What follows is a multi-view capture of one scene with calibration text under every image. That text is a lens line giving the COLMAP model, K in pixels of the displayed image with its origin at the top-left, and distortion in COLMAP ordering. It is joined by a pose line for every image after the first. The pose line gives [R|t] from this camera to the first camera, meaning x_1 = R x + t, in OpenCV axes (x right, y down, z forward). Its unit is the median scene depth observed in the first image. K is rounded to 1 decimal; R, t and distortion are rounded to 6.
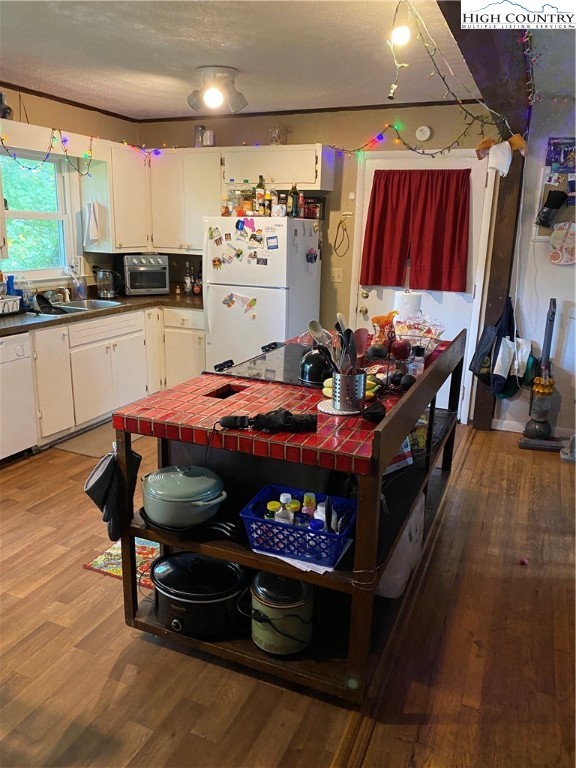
lens RADIAL K [[582.5, 0, 280.2], [0, 582.5, 382.2], [0, 0, 1]] dist [0.017849, -0.028804]
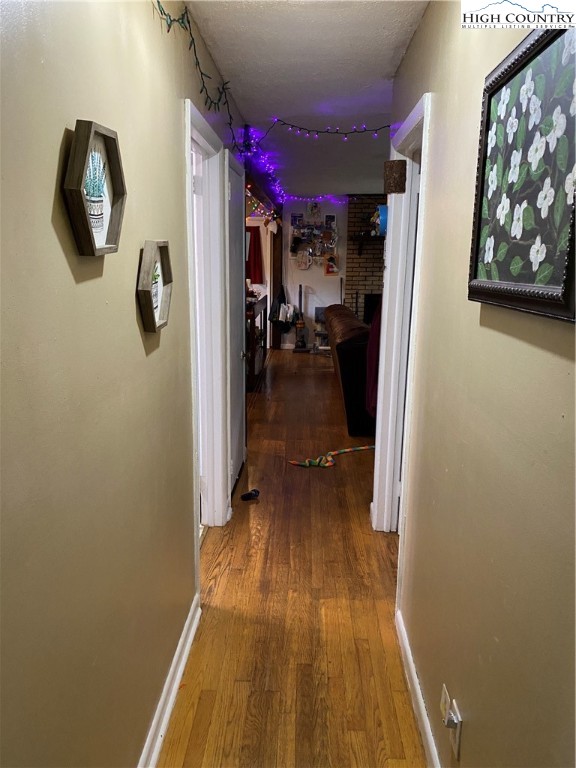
lens RADIAL K [[582.5, 0, 286.8], [0, 582.5, 389.9], [0, 0, 1]] dist [0.017849, -0.028804]
pose [[0.929260, -0.091988, 0.357790, -0.251515], [0.099337, 0.995052, -0.002171, 0.155436], [-0.355819, 0.037559, 0.933800, -0.634429]]
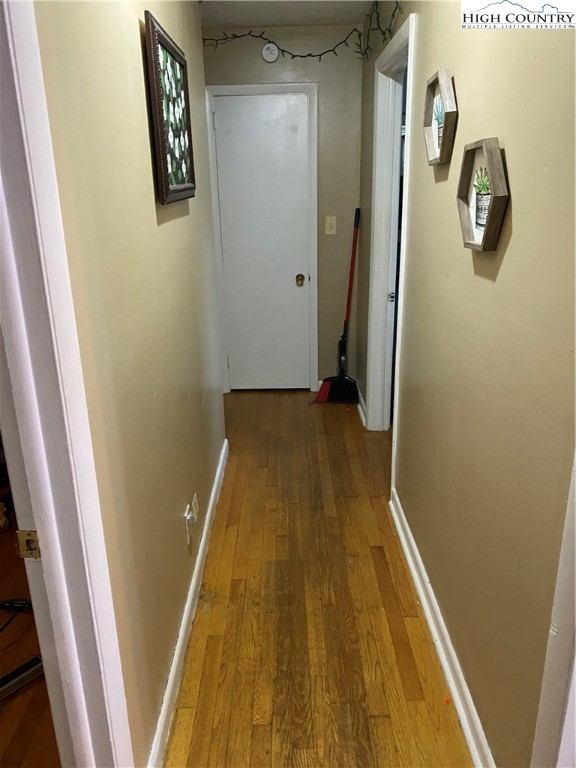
lens RADIAL K [[582.5, 0, 286.8], [0, 582.5, 378.3], [0, 0, 1]] dist [0.017849, -0.028804]
pose [[-0.914283, 0.132832, -0.382679, 1.288556], [-0.094990, 0.848060, 0.521316, -0.627405], [0.393782, 0.512981, -0.762749, 2.701618]]
